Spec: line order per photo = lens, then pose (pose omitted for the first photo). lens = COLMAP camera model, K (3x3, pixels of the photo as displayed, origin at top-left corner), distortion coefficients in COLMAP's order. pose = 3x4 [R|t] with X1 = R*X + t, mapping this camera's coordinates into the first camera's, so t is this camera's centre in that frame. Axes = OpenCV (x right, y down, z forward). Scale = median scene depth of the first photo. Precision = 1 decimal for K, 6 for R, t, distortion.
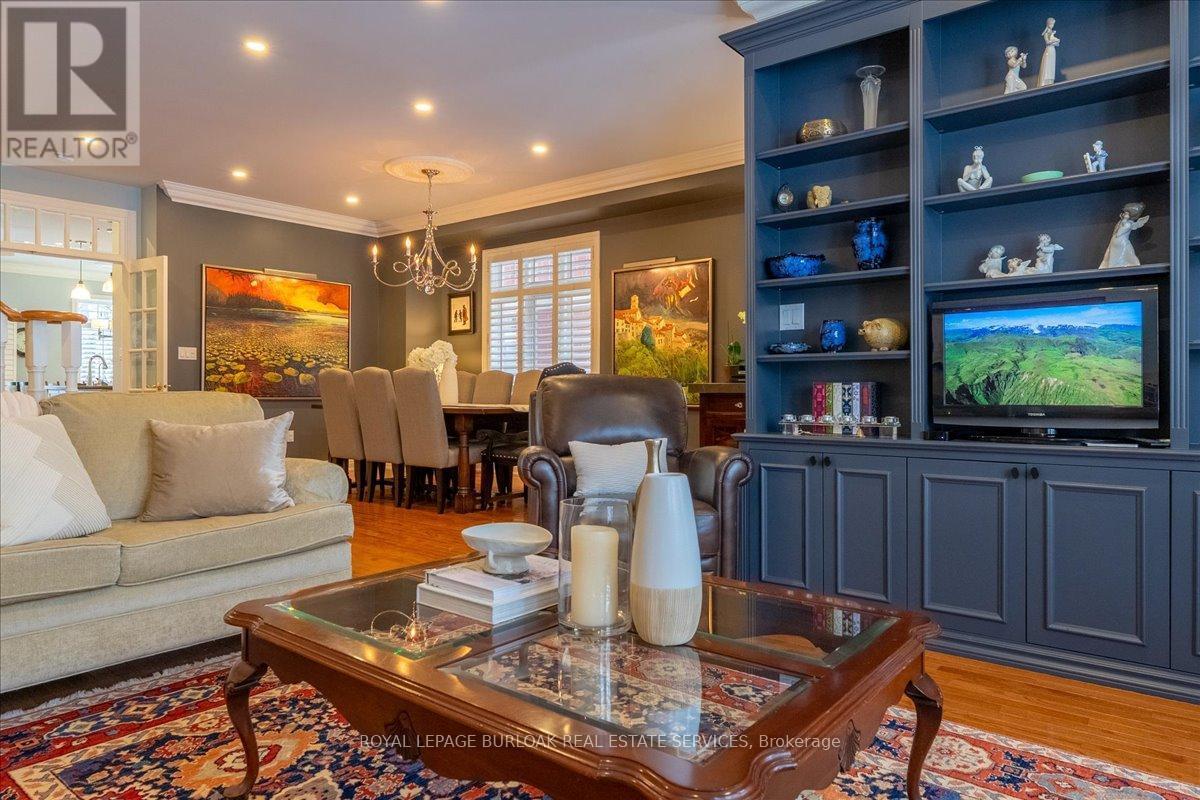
lens RADIAL K [[773.6, 0, 643.9], [0, 773.6, 384.8], [0, 0, 1]] dist [0.006984, -0.001091]
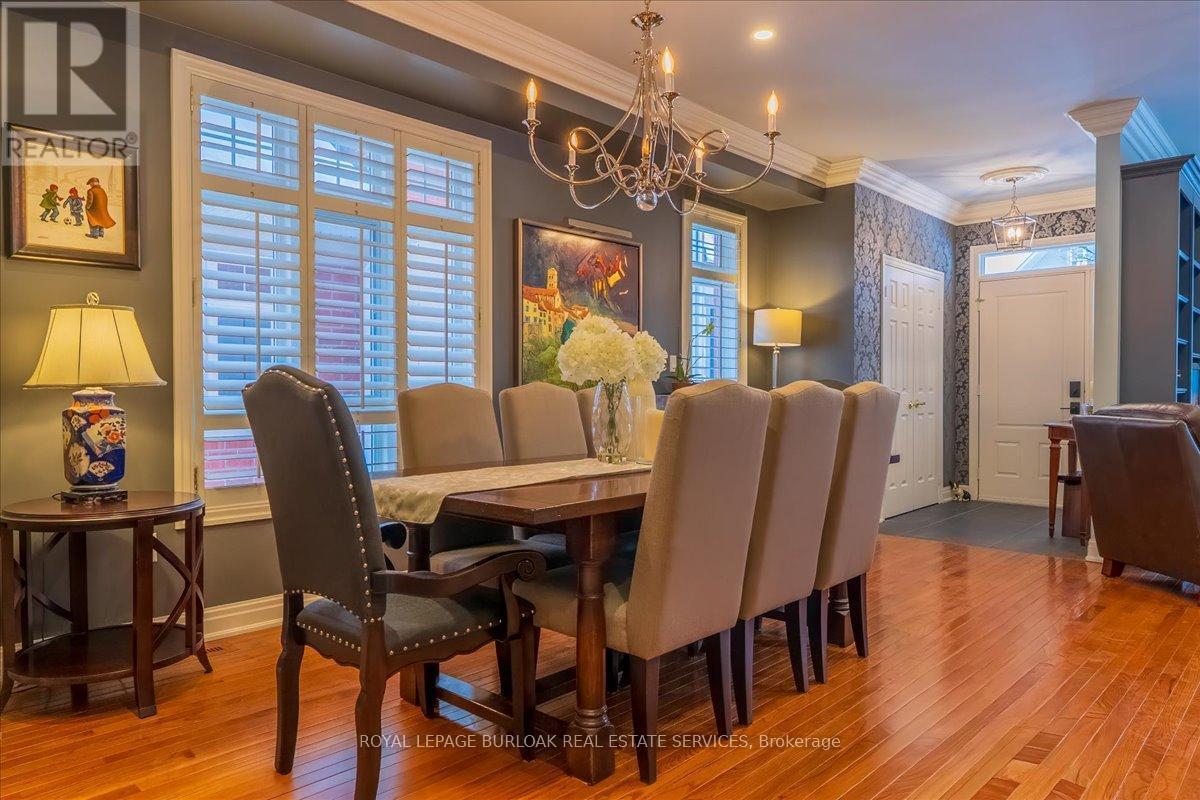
lens RADIAL K [[773.6, 0, 600.1], [0, 773.6, 399.4], [0, 0, 1]] dist [0.006984, -0.001091]
pose [[0.110993, -0.012426, 0.993743, -0.649093], [-0.006180, 0.999894, 0.013193, -0.014679], [-0.993802, -0.007605, 0.110905, 0.883278]]
